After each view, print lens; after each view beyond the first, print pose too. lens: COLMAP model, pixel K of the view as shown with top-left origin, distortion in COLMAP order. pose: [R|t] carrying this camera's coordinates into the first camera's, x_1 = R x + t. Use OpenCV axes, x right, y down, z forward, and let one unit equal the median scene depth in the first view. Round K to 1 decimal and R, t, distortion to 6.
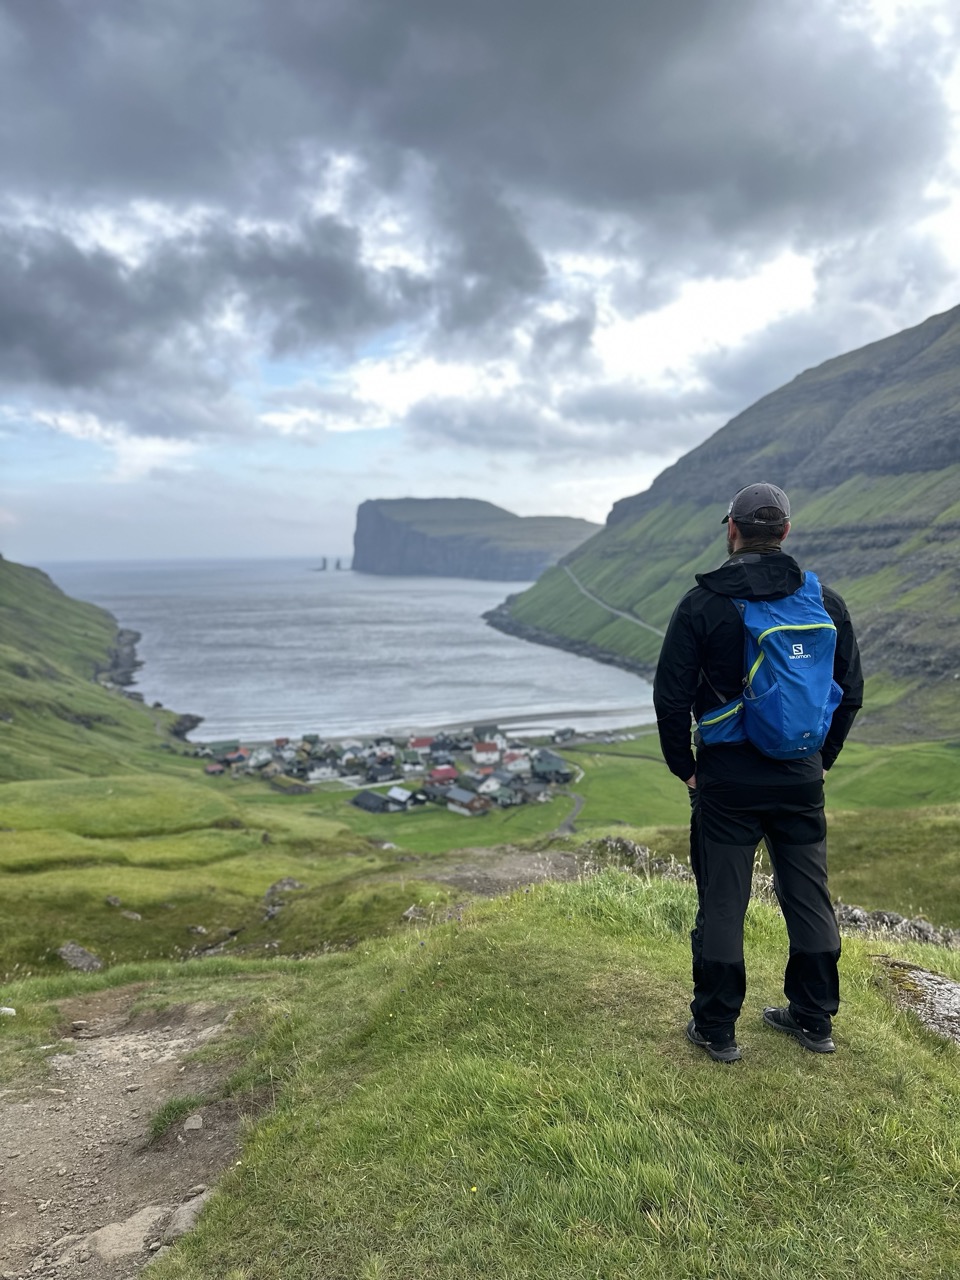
lens RADIAL K [[895.5, 0, 492.7], [0, 895.5, 668.3], [0, 0, 1]] dist [0.062159, -0.080484]
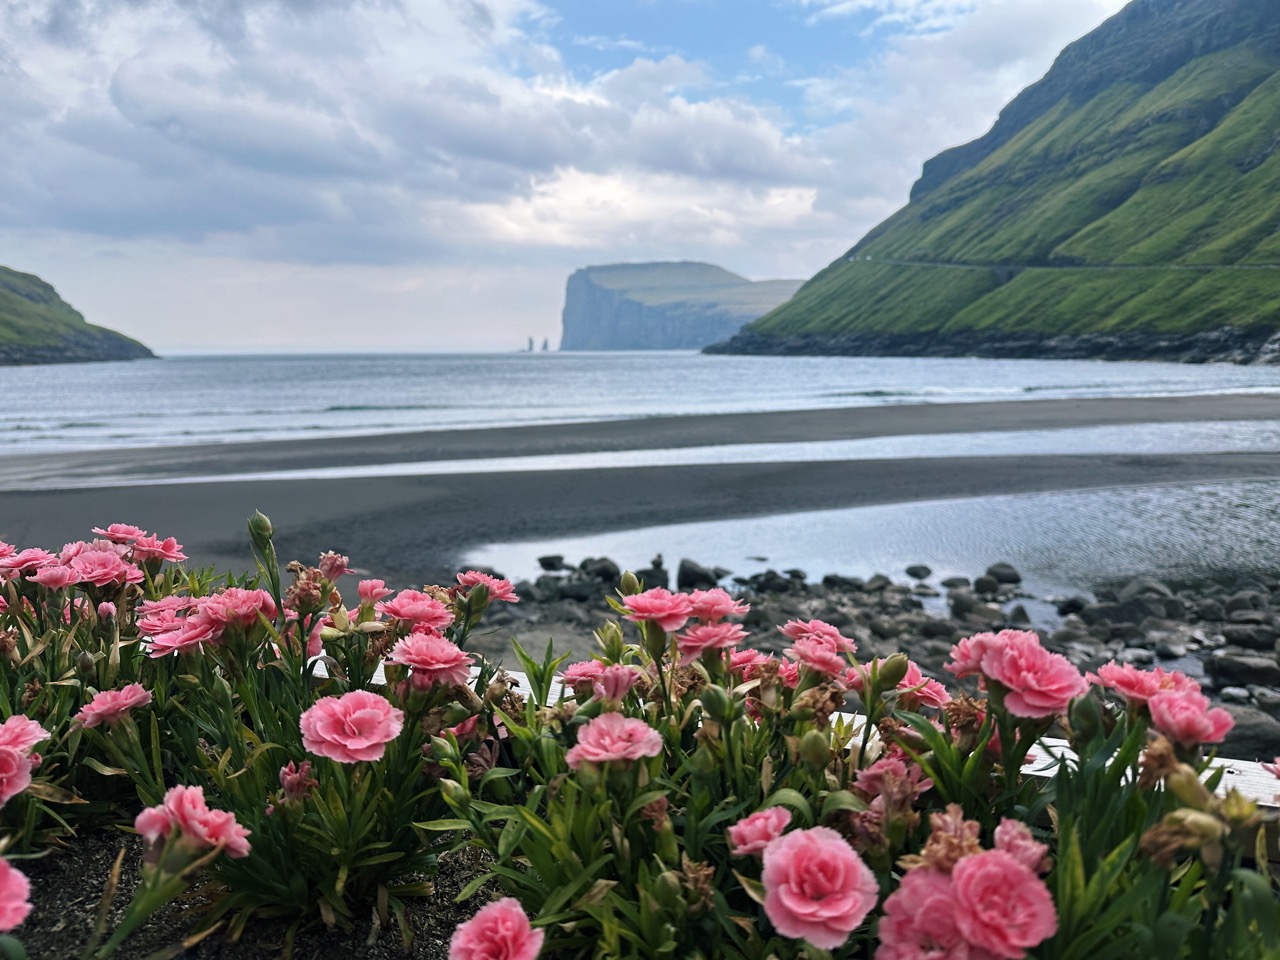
lens RADIAL K [[895.5, 0, 636.7], [0, 895.5, 508.6], [0, 0, 1]] dist [0.062159, -0.080484]
pose [[0.995772, 0.017216, -0.090235, 0.000931], [-0.013679, 0.999120, 0.039662, 0.071037], [0.090838, -0.038259, 0.995130, 0.938966]]
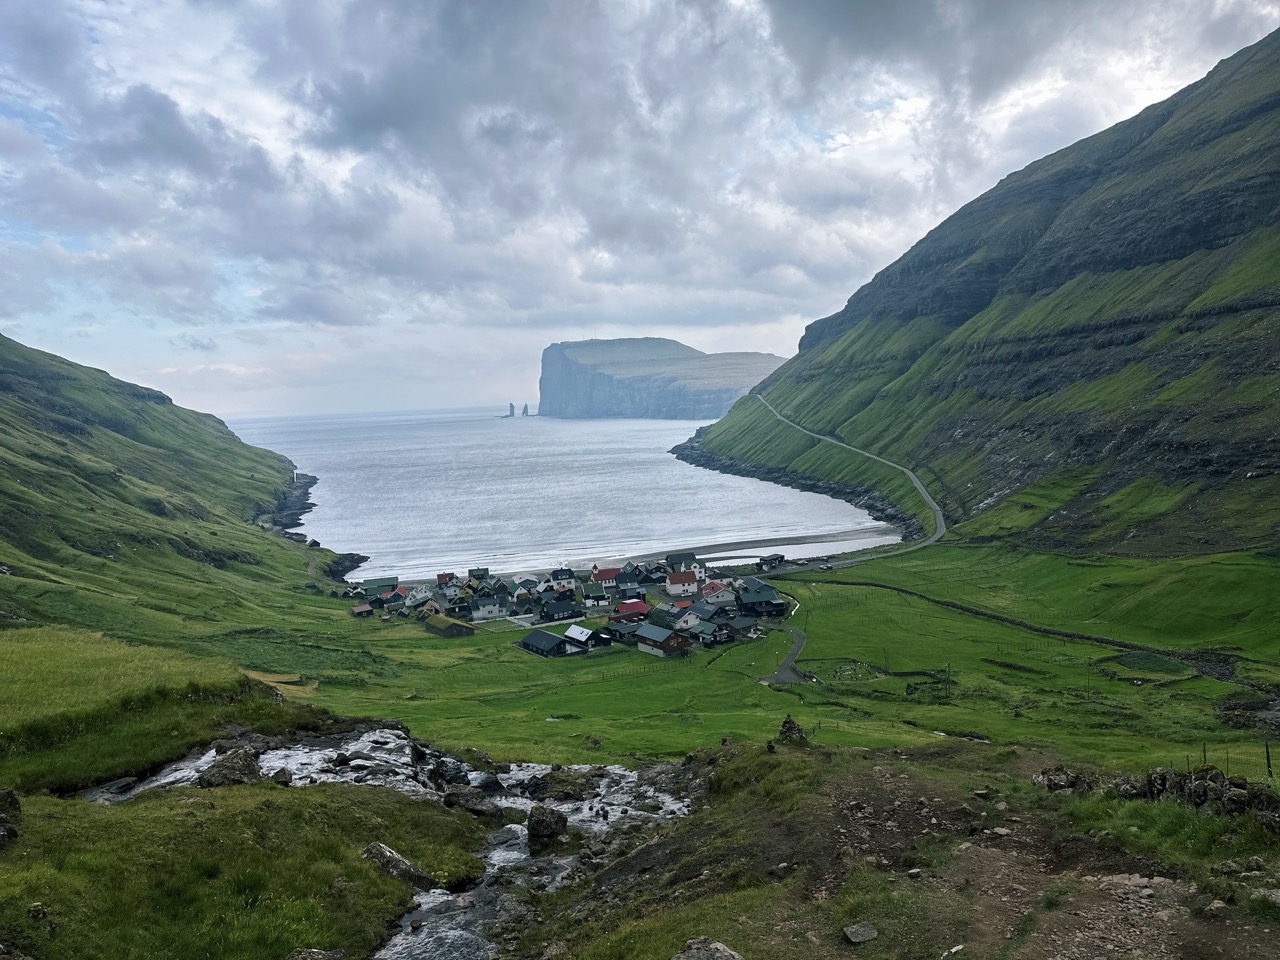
lens RADIAL K [[895.5, 0, 653.3], [0, 895.5, 494.5], [0, 0, 1]] dist [0.062159, -0.080484]
pose [[0.998975, -0.030246, -0.033667, -0.002992], [0.029524, 0.999327, -0.021758, 0.023091], [0.034302, 0.020742, 0.999196, 0.124123]]
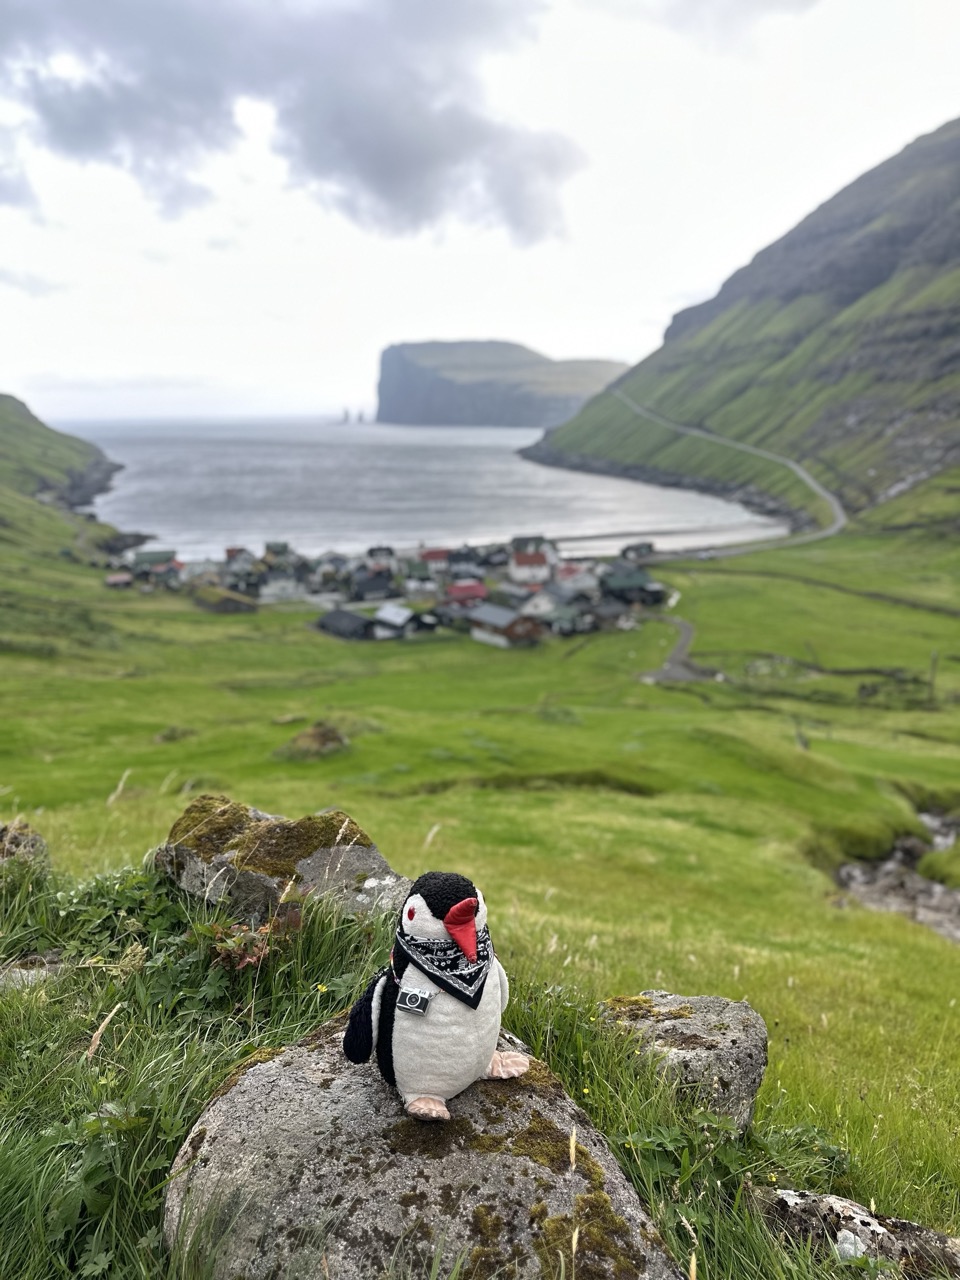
lens RADIAL K [[895.5, 0, 500.2], [0, 895.5, 650.6], [0, 0, 1]] dist [0.062159, -0.080484]
pose [[0.999645, 0.005786, -0.026024, -0.010194], [-0.002428, 0.991868, 0.127249, 0.060101], [0.026549, -0.127141, 0.991529, 0.267720]]
